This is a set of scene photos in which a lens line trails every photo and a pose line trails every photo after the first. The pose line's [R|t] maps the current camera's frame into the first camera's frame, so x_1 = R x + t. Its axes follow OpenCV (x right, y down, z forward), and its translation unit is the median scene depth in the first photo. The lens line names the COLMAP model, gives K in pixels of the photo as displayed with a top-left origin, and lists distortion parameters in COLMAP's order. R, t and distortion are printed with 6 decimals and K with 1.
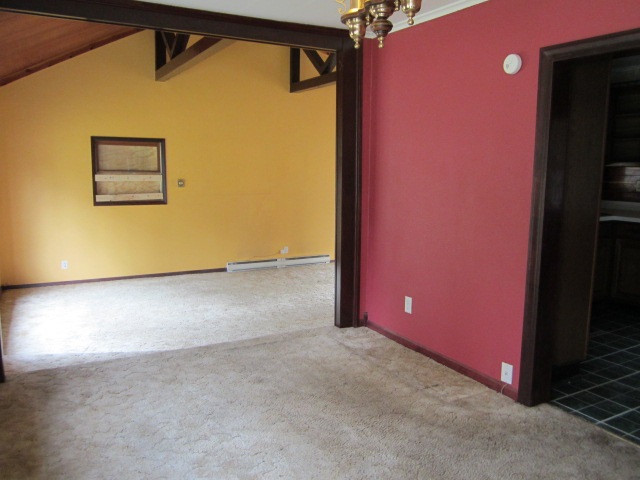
lens RADIAL K [[523.8, 0, 320.6], [0, 523.8, 242.1], [0, 0, 1]] dist [-0.060774, 0.021686]
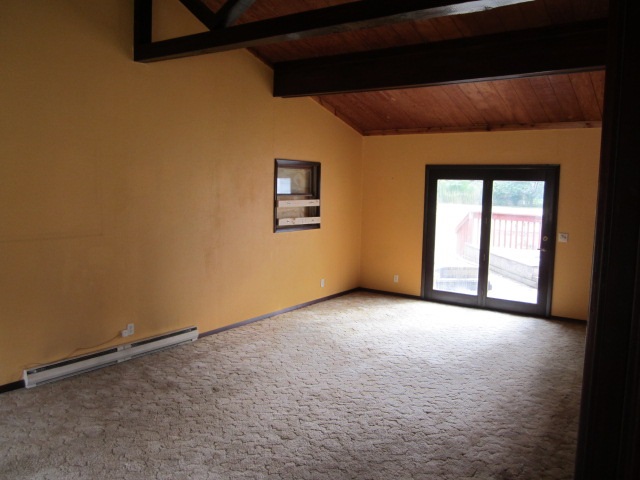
lens RADIAL K [[523.8, 0, 320.9], [0, 523.8, 238.5], [0, 0, 1]] dist [-0.060774, 0.021686]
pose [[0.894454, -0.030982, 0.446086, -0.138467], [0.044951, 0.998773, -0.020764, -0.067935], [-0.444895, 0.038625, 0.894749, 0.404888]]
